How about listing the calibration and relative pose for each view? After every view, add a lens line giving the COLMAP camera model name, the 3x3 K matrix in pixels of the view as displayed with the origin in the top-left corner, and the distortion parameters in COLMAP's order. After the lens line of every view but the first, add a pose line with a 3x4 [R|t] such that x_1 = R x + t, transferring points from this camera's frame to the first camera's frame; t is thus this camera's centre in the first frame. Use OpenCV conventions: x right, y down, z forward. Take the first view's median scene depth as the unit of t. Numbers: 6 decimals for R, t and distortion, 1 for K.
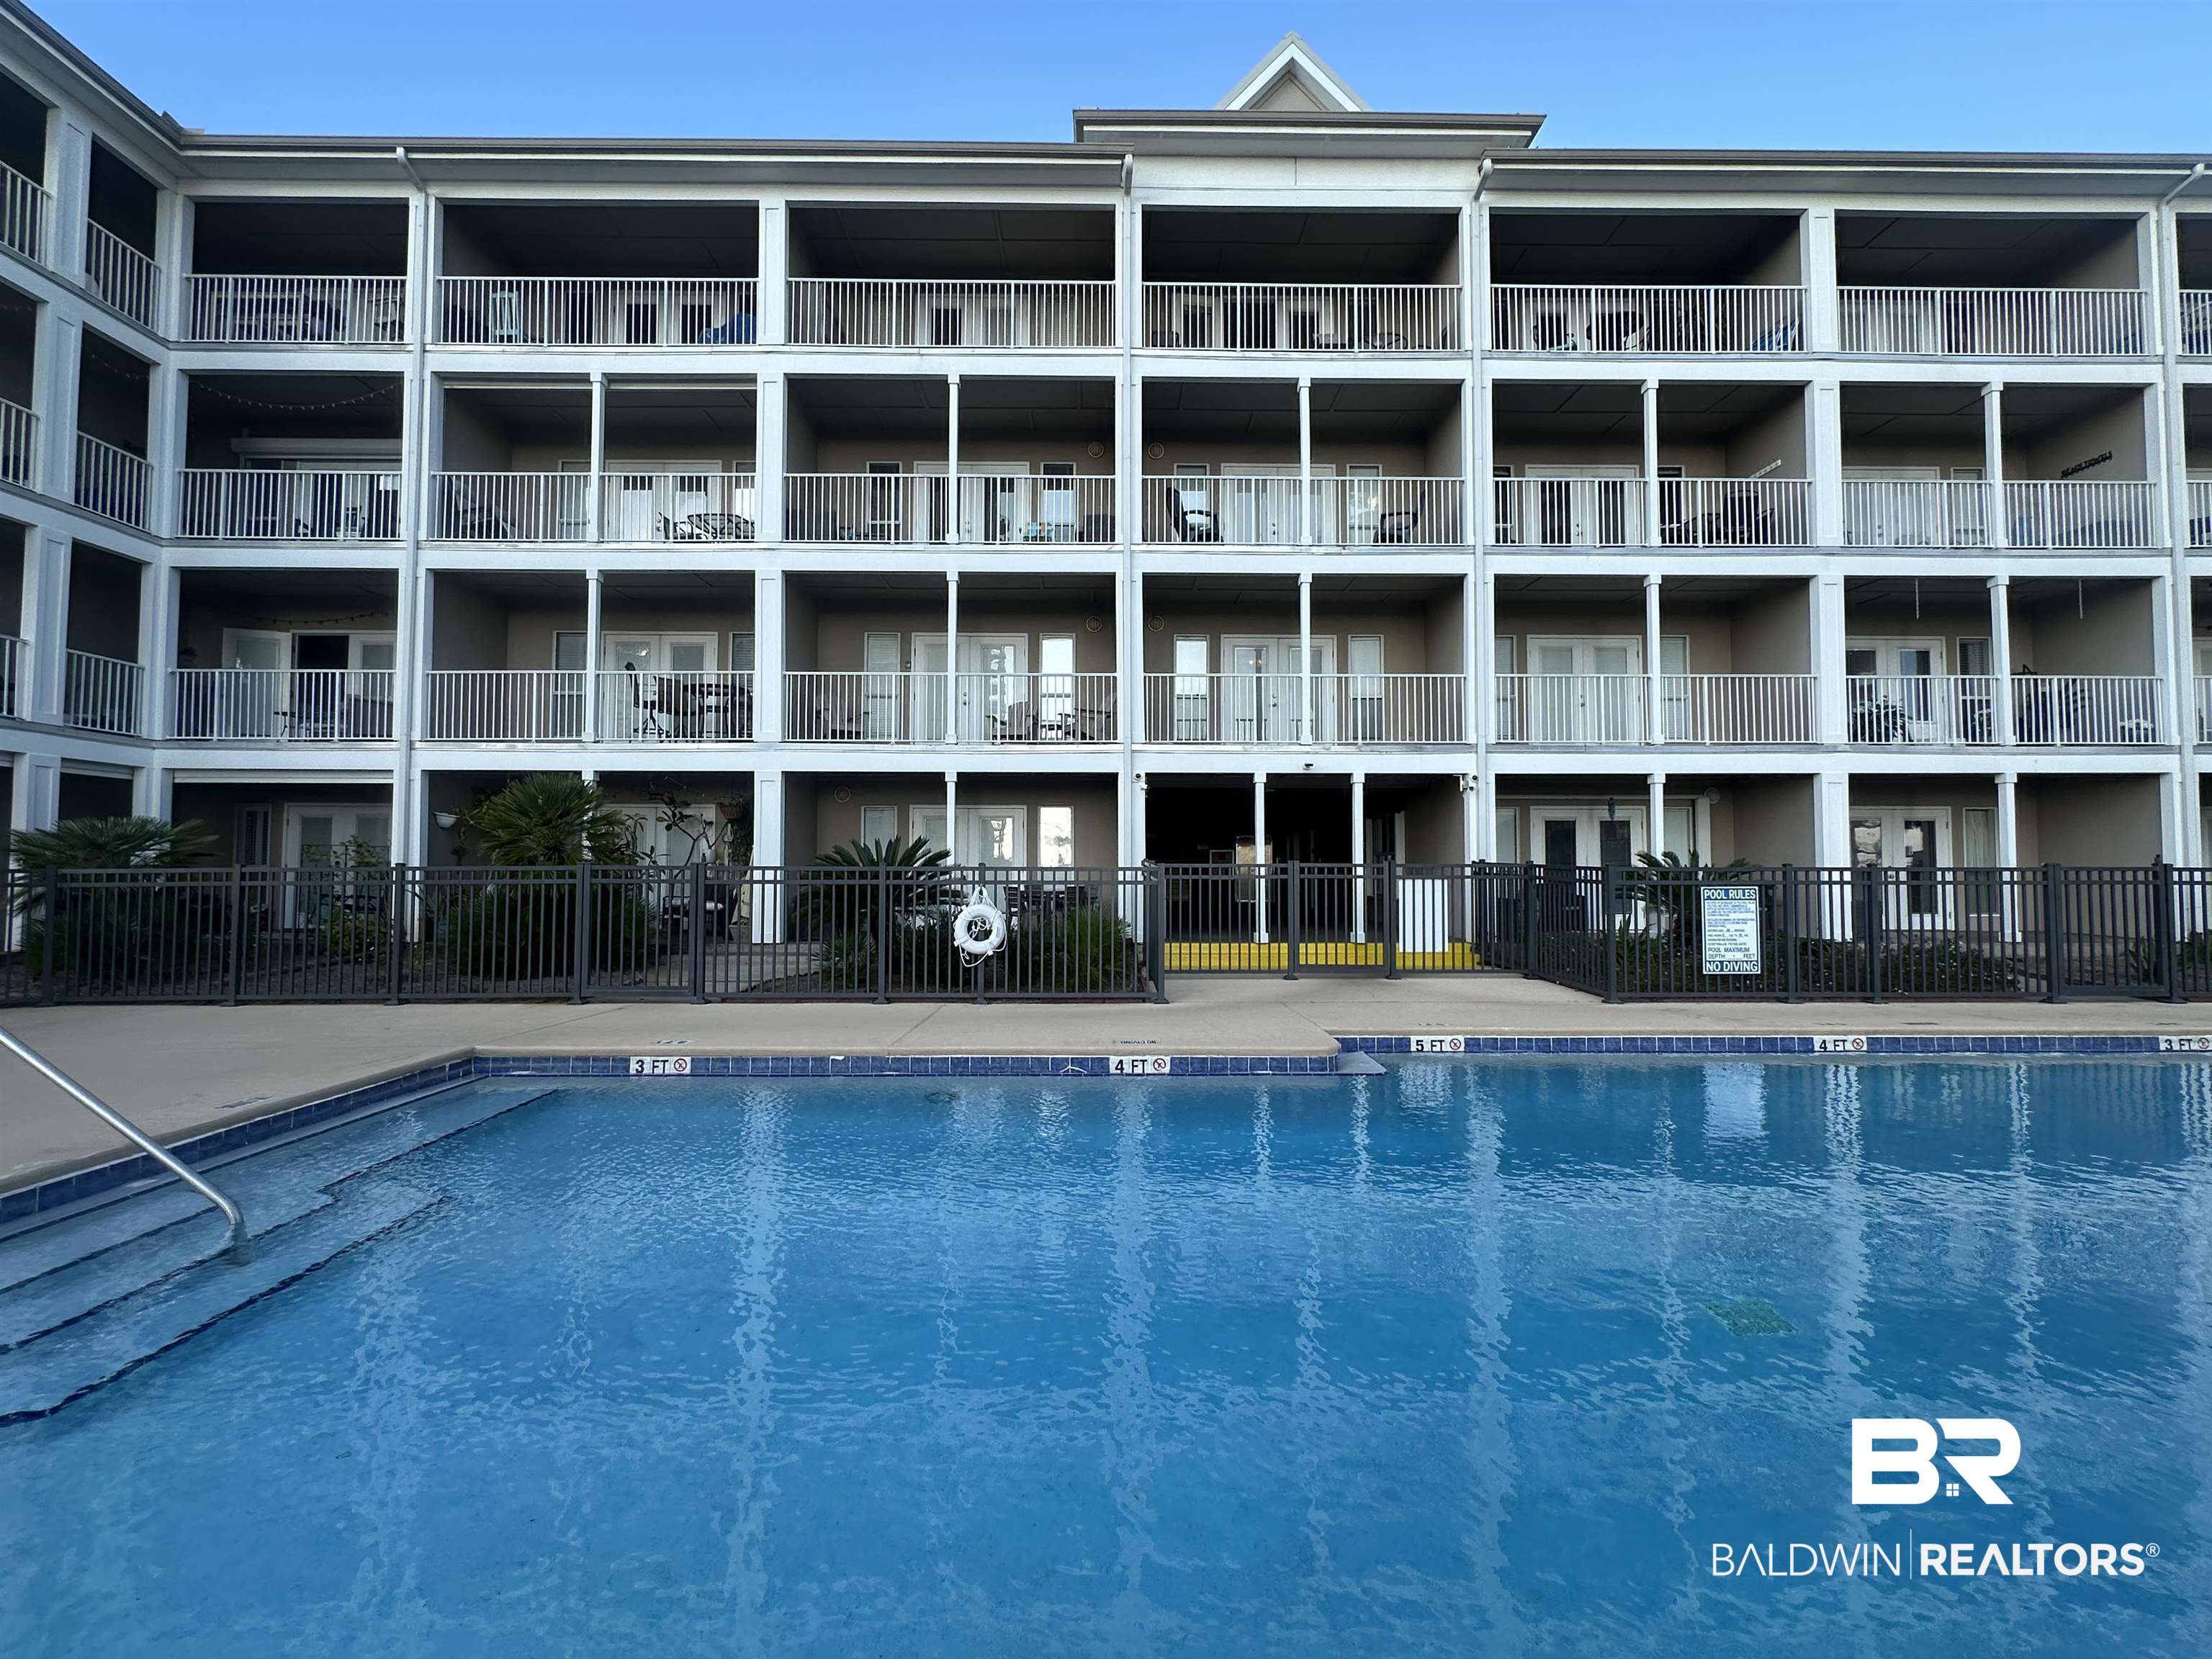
lens RADIAL K [[963.6, 0, 1106.9], [0, 963.6, 836.3], [0, 0, 1]] dist [0.003399, 0.000266]
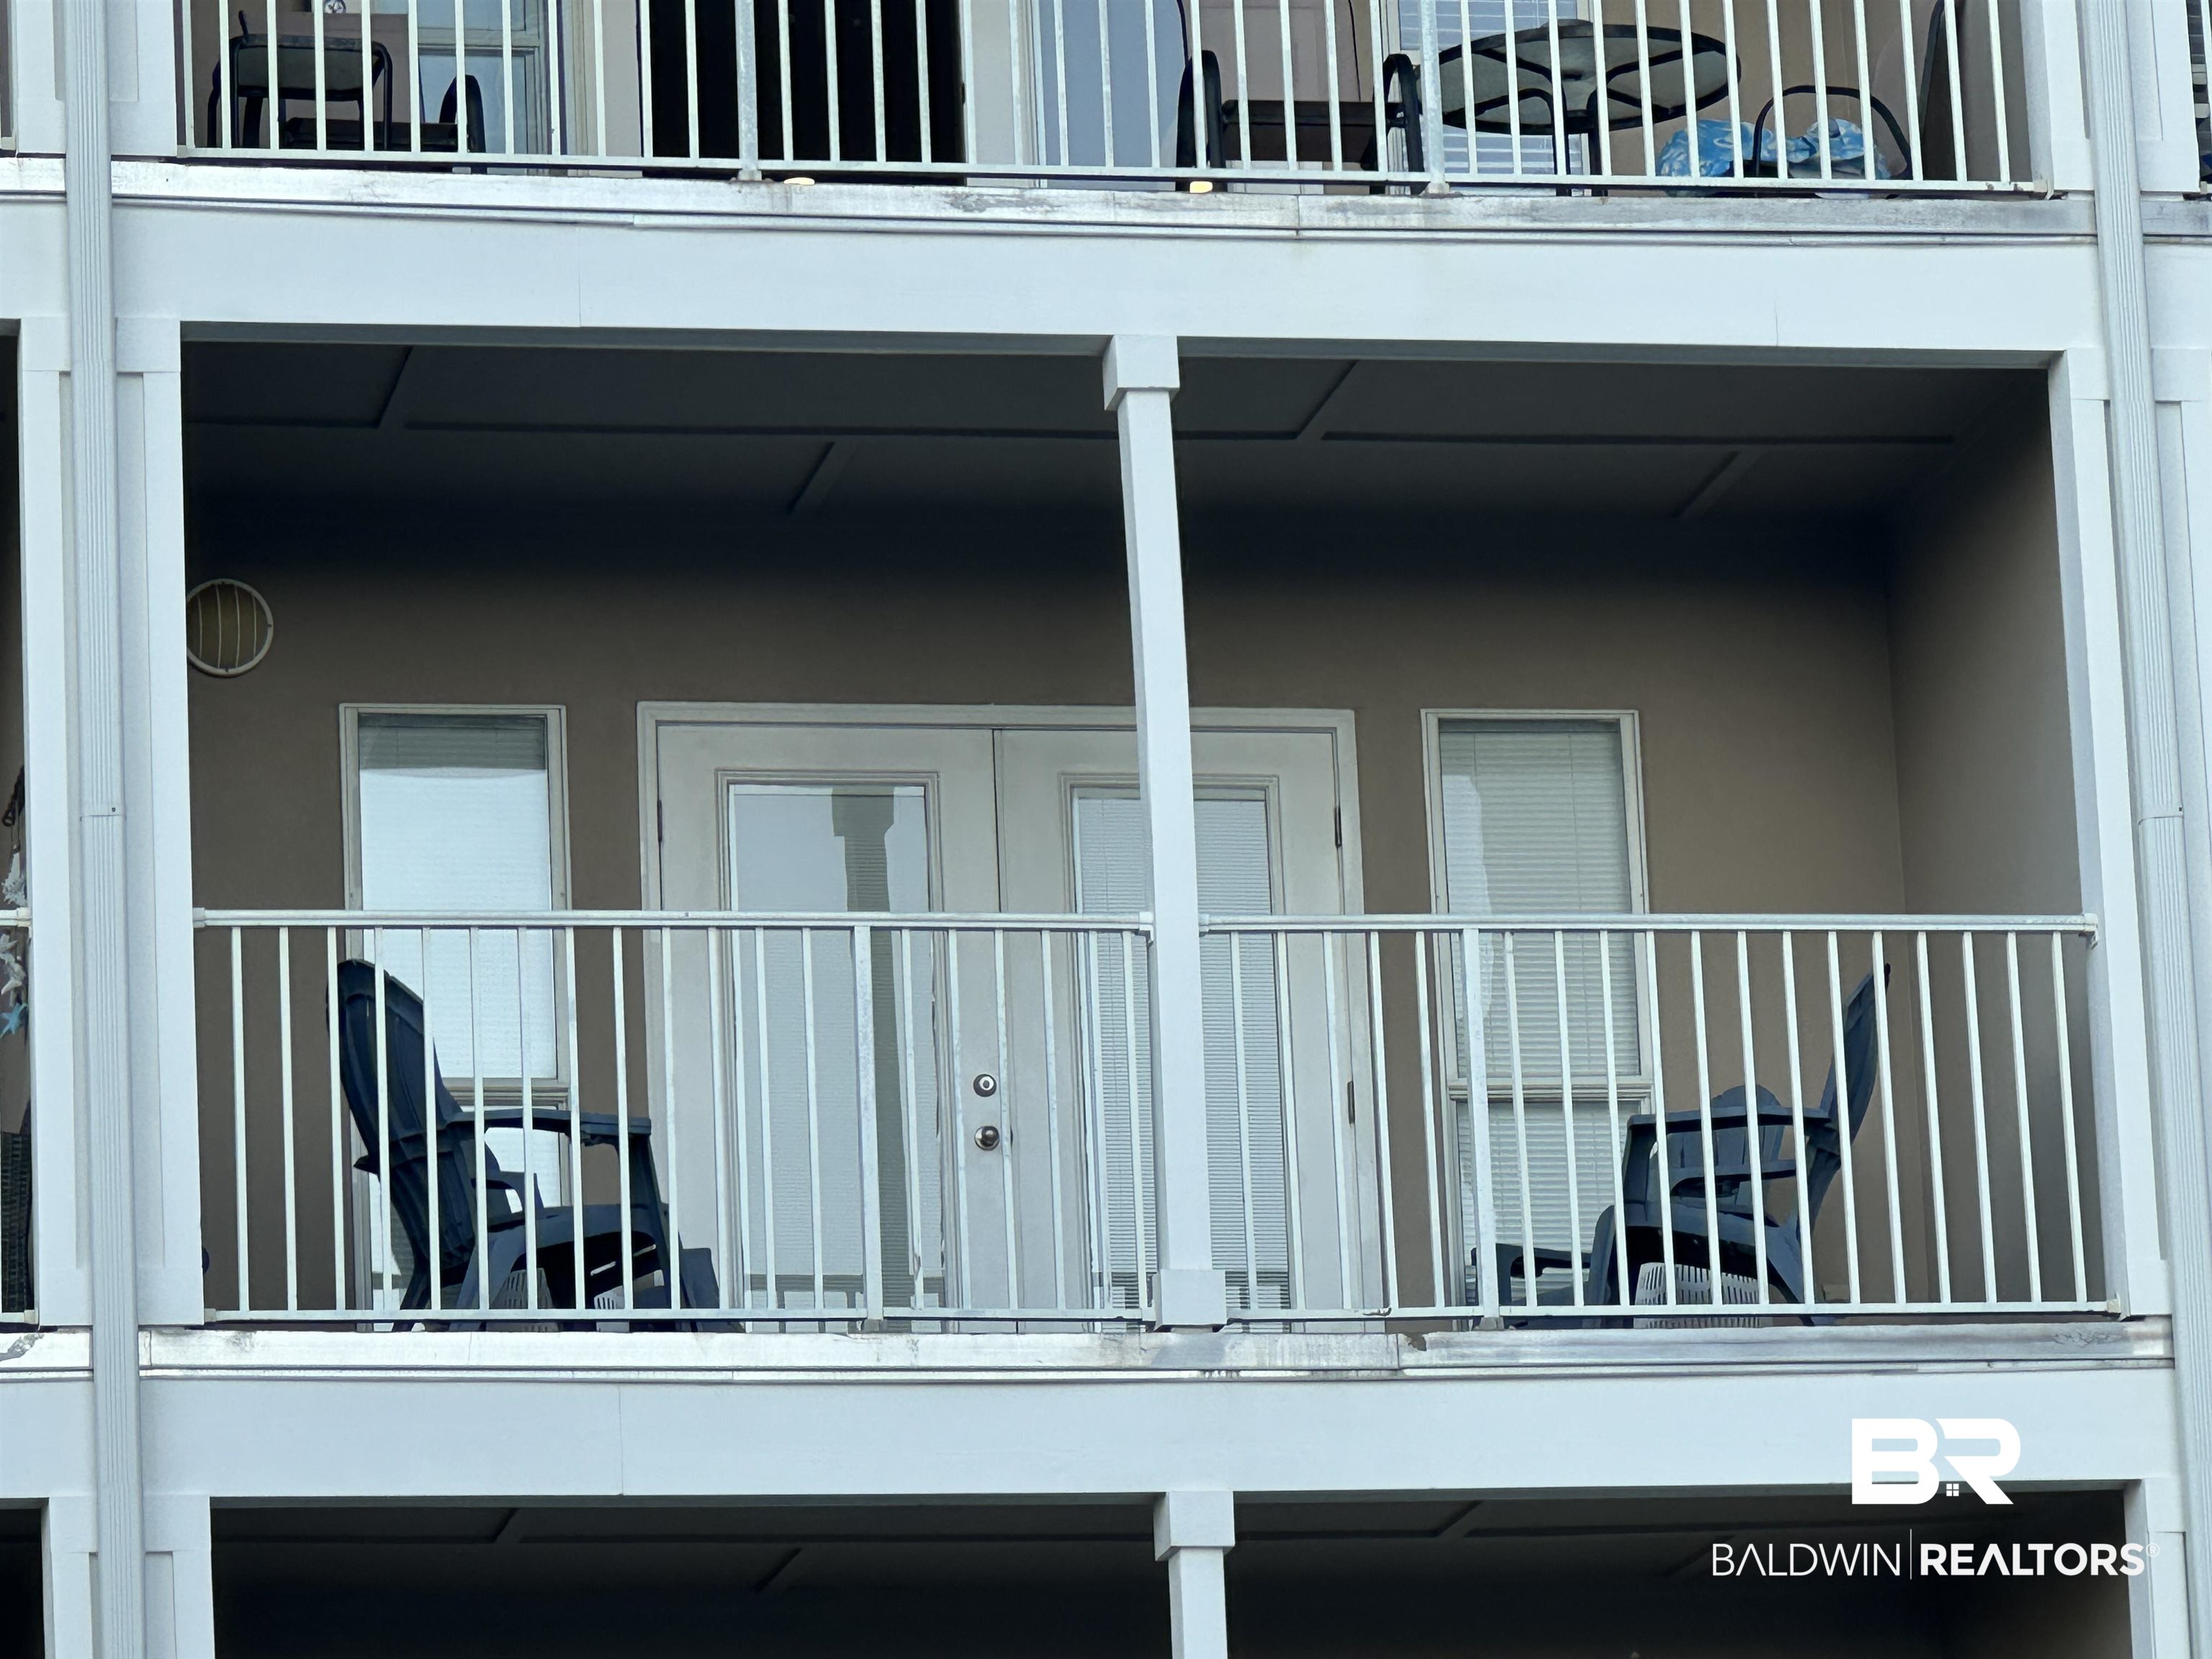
lens RADIAL K [[10291.7, 0, 1106.4], [0, 10291.7, 829.0], [0, 0, 1]] dist [-0.056548, 0.000000]
pose [[0.980198, 0.001876, 0.198012, -0.156245], [0.040150, 0.977302, -0.208010, -0.017527], [-0.193908, 0.211841, 0.957874, -0.698839]]
